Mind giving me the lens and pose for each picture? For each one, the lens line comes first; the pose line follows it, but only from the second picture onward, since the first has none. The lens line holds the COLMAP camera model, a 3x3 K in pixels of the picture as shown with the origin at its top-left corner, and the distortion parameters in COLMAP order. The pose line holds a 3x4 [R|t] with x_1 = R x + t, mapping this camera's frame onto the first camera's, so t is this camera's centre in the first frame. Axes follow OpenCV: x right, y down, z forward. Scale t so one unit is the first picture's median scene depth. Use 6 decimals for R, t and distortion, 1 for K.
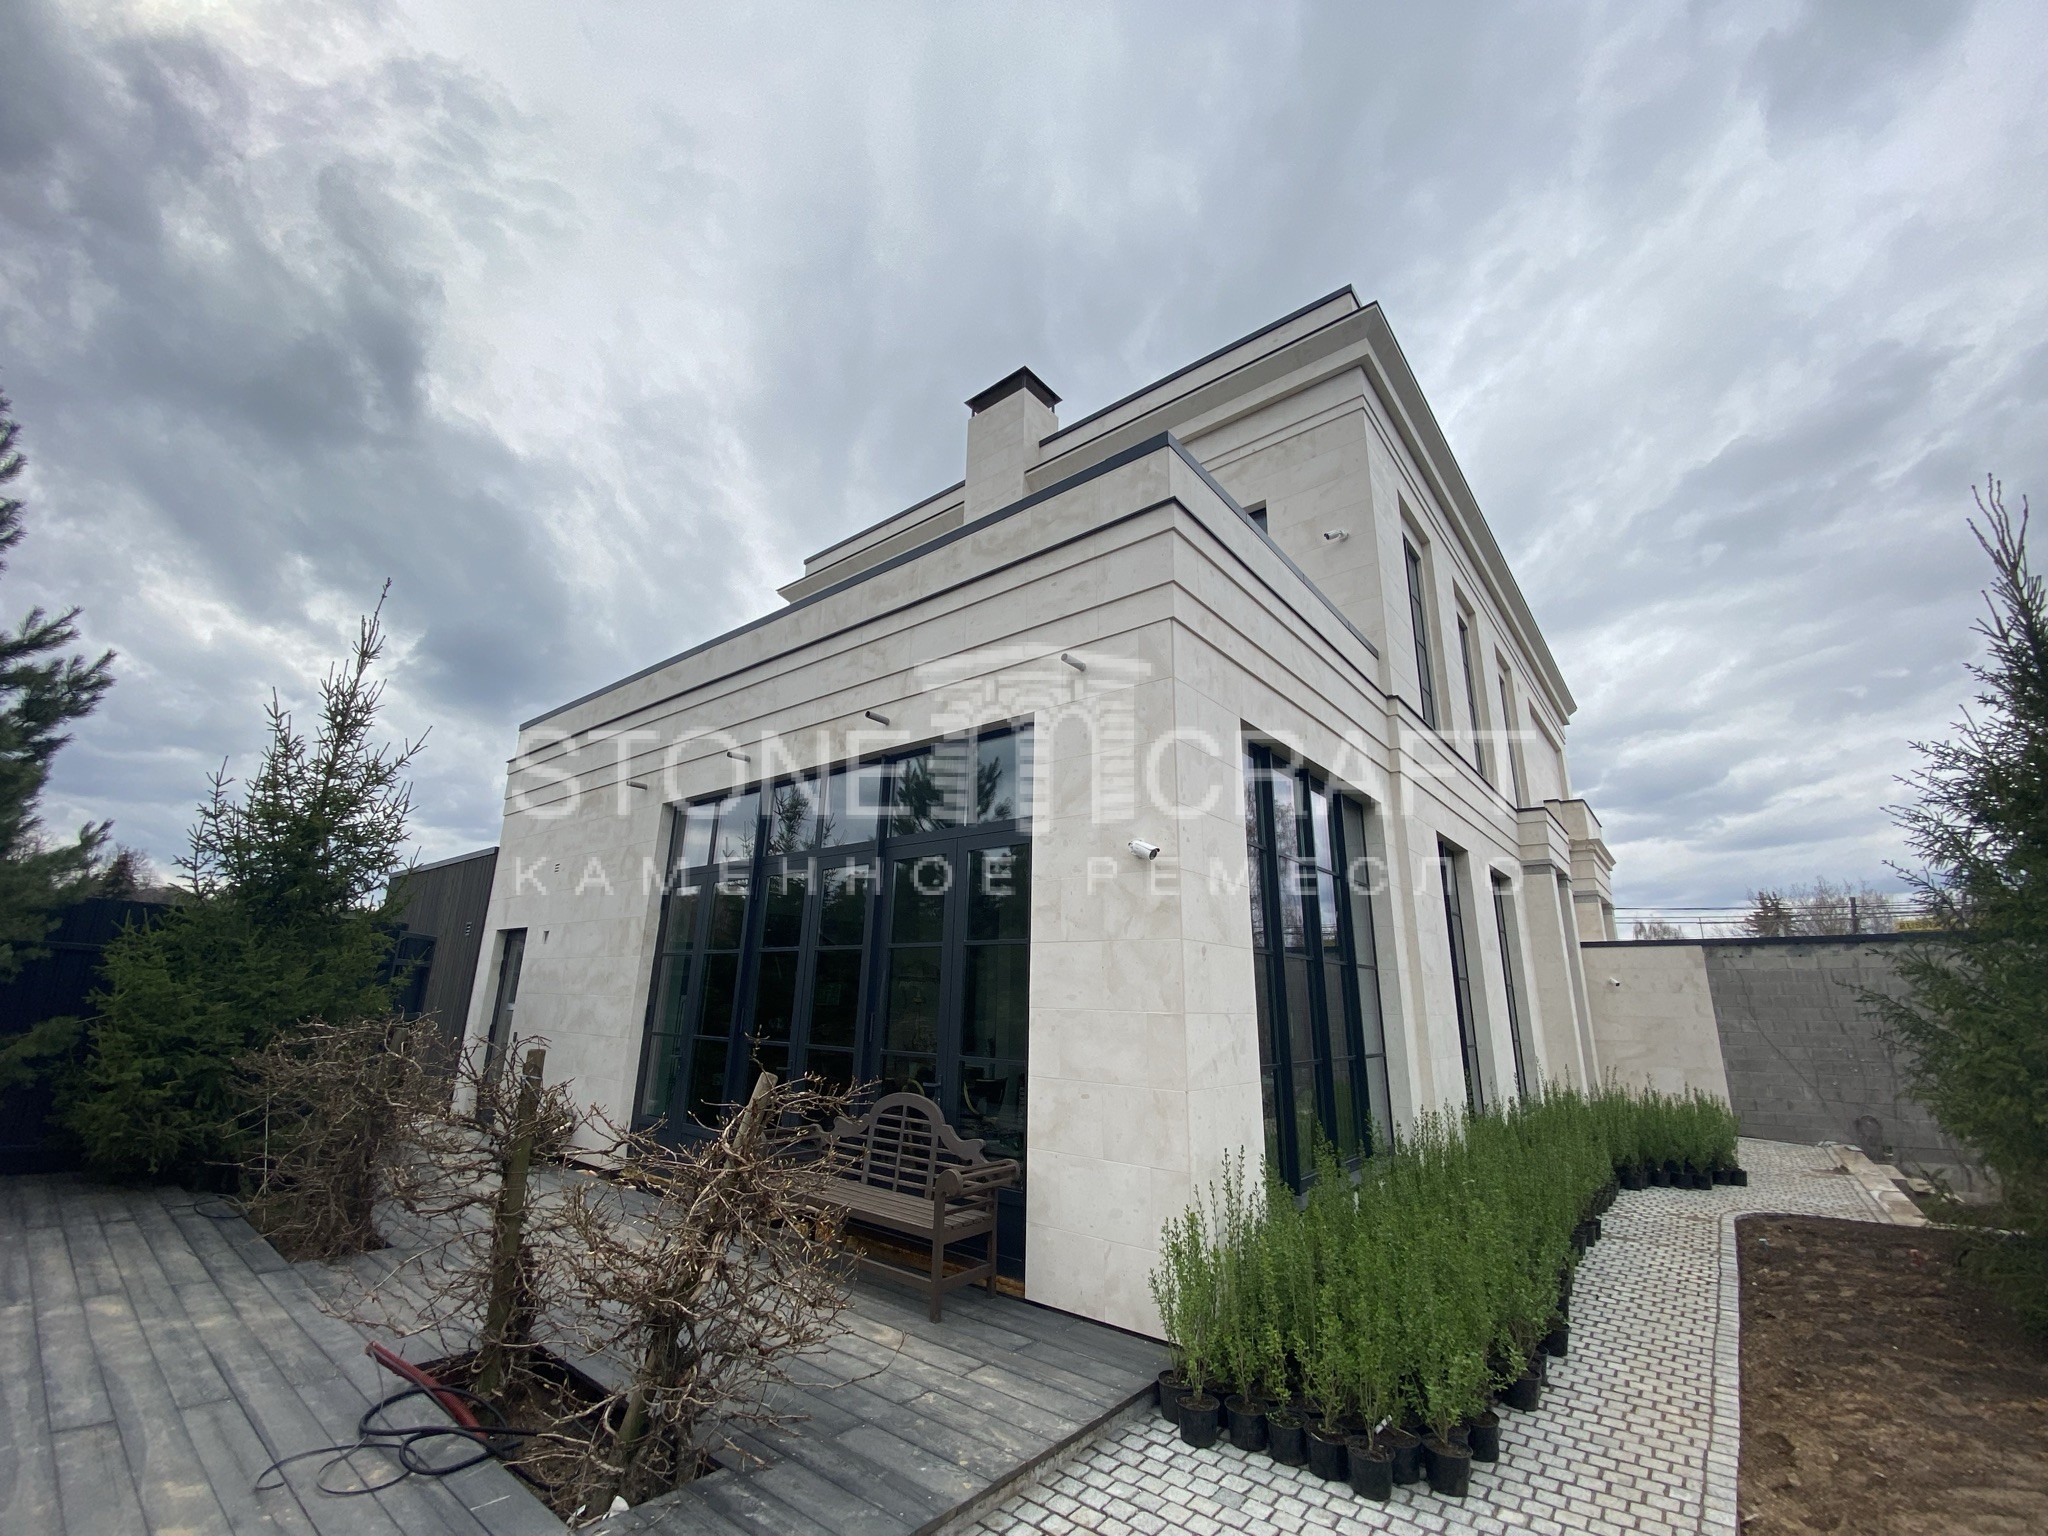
lens RADIAL K [[836.0, 0, 1015.5], [0, 836.0, 758.9], [0, 0, 1]] dist [0.020397, -0.020270]
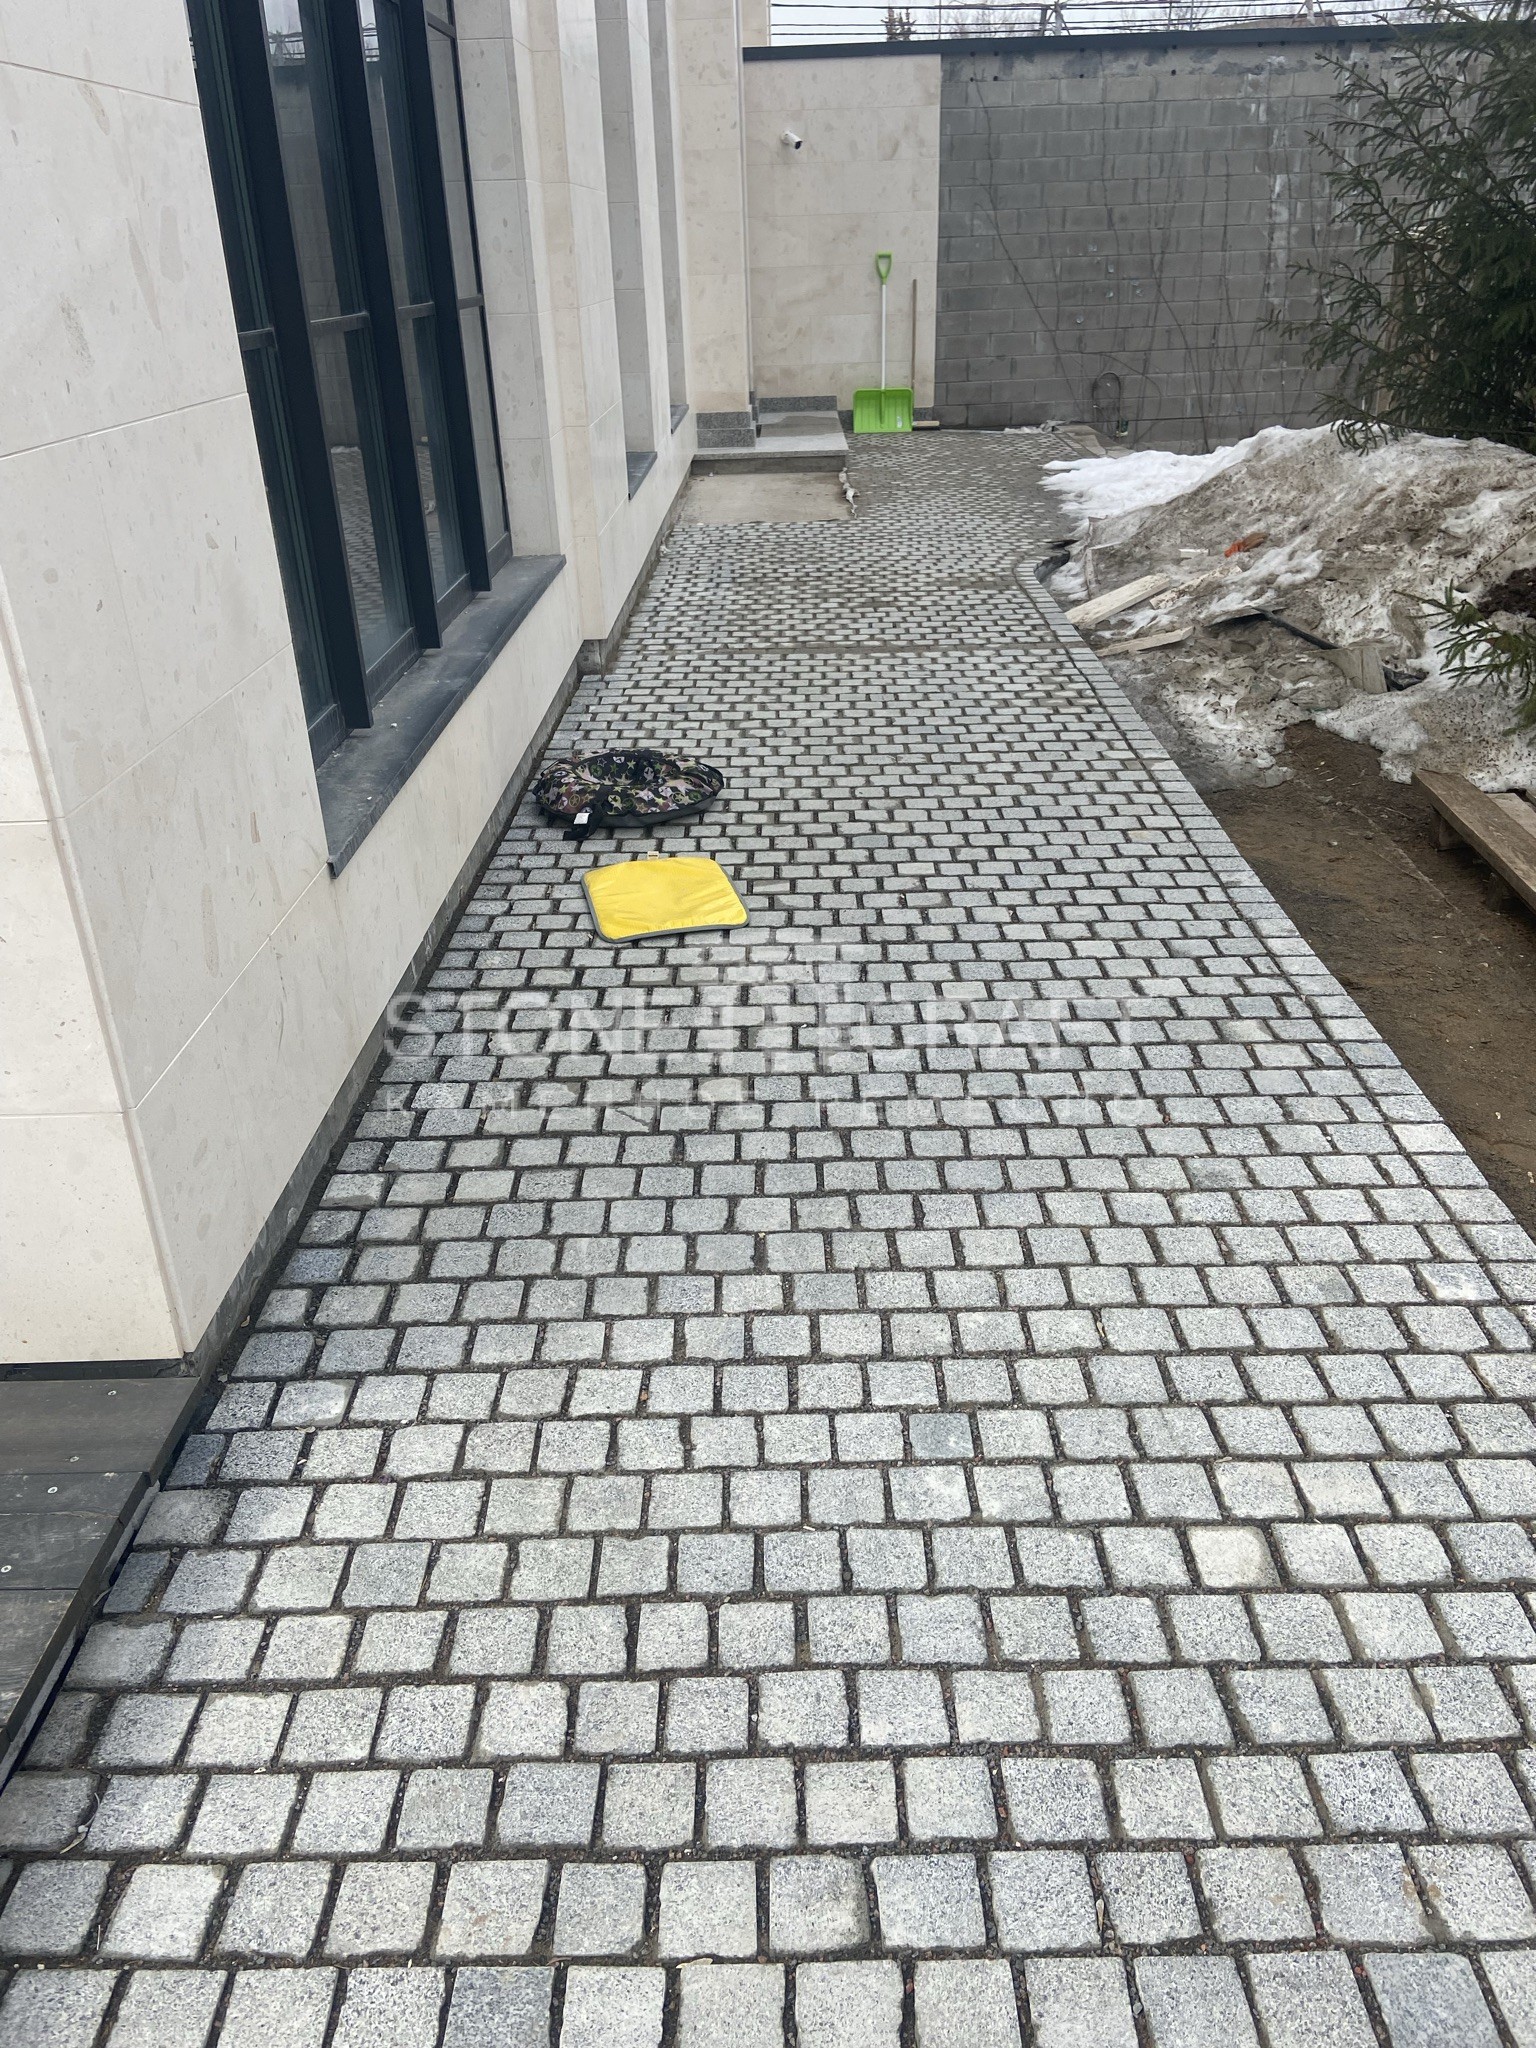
lens RADIAL K [[1575.9, 0, 768.0], [0, 1575.9, 1024.0], [0, 0, 1]] dist [0.115460, -0.133376]
pose [[0.789893, -0.310407, 0.528882, 0.104585], [-0.120021, 0.767502, 0.629710, 0.226327], [-0.601385, -0.560881, 0.568989, 0.570585]]
